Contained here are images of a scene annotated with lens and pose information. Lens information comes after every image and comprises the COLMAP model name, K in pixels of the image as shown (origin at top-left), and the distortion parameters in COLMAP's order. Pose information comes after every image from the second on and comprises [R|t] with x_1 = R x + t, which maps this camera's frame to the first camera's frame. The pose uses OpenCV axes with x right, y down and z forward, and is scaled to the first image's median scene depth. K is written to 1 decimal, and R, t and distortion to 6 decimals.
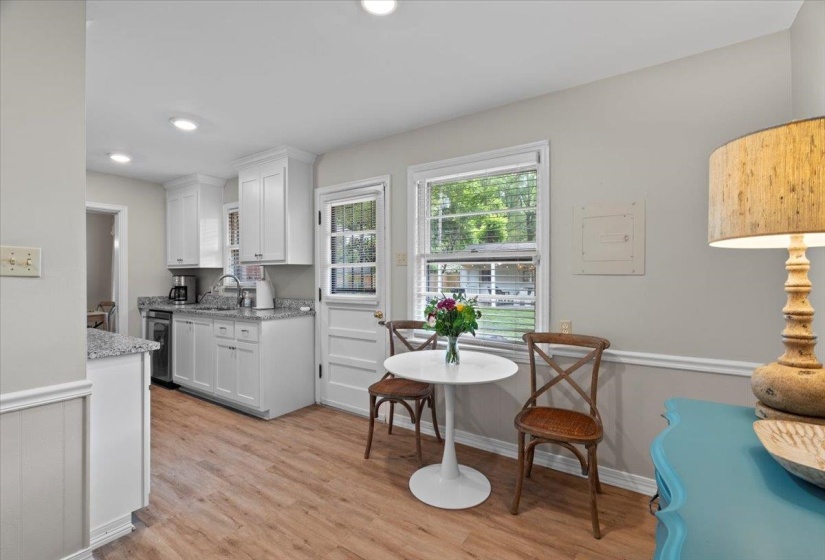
lens RADIAL K [[374.2, 0, 409.7], [0, 374.2, 277.1], [0, 0, 1]] dist [-0.009533, 0.003086]
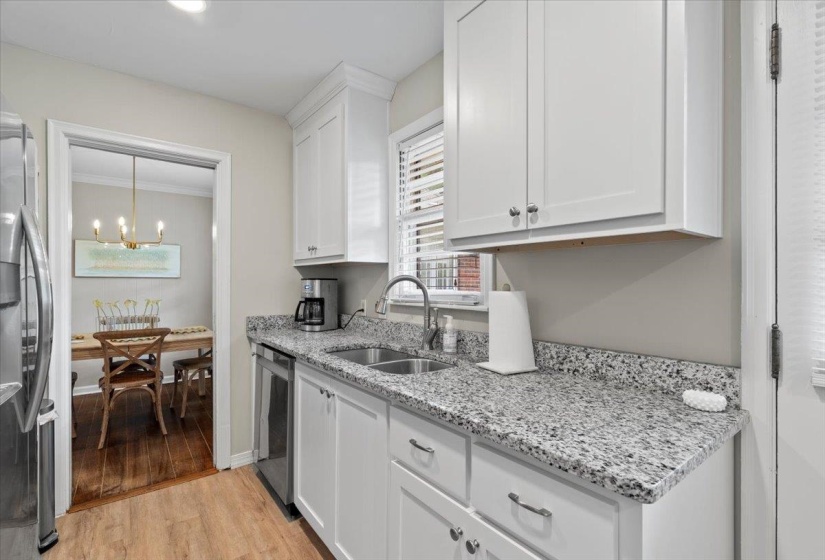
lens RADIAL K [[374.2, 0, 405.9], [0, 374.2, 281.9], [0, 0, 1]] dist [-0.009533, 0.003086]
pose [[0.945607, 0.004655, -0.325279, -0.328572], [-0.006160, 0.999975, -0.003597, 0.002267], [0.325254, 0.005405, 0.945611, 0.559956]]
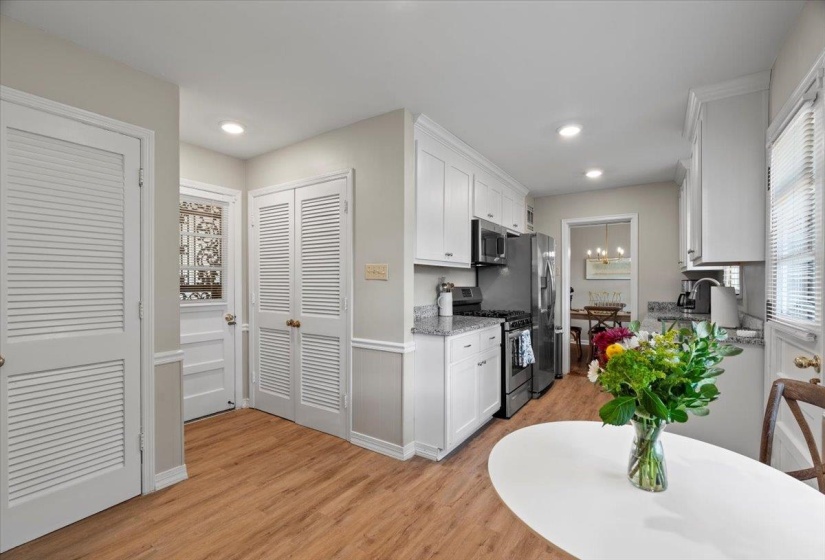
lens RADIAL K [[374.2, 0, 410.1], [0, 374.2, 284.1], [0, 0, 1]] dist [-0.009533, 0.003086]
pose [[0.006552, 0.008513, -0.999942, 0.270285], [-0.003659, 0.999957, 0.008489, 0.000862], [0.999972, 0.003603, 0.006583, 0.365137]]
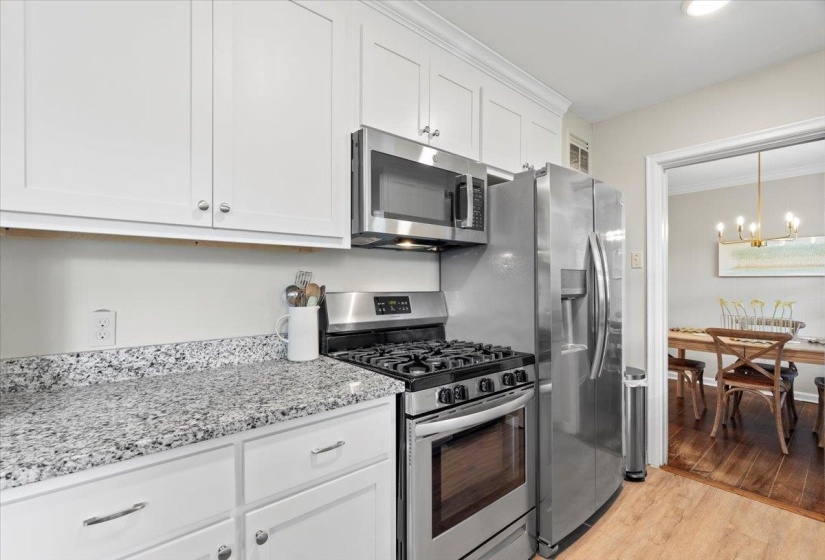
lens RADIAL K [[374.2, 0, 410.8], [0, 374.2, 285.1], [0, 0, 1]] dist [-0.009533, 0.003086]
pose [[-0.269692, 0.012172, -0.962870, -0.223103], [0.000614, 0.999922, 0.012468, 0.000736], [0.962946, 0.002772, -0.269679, 0.642221]]
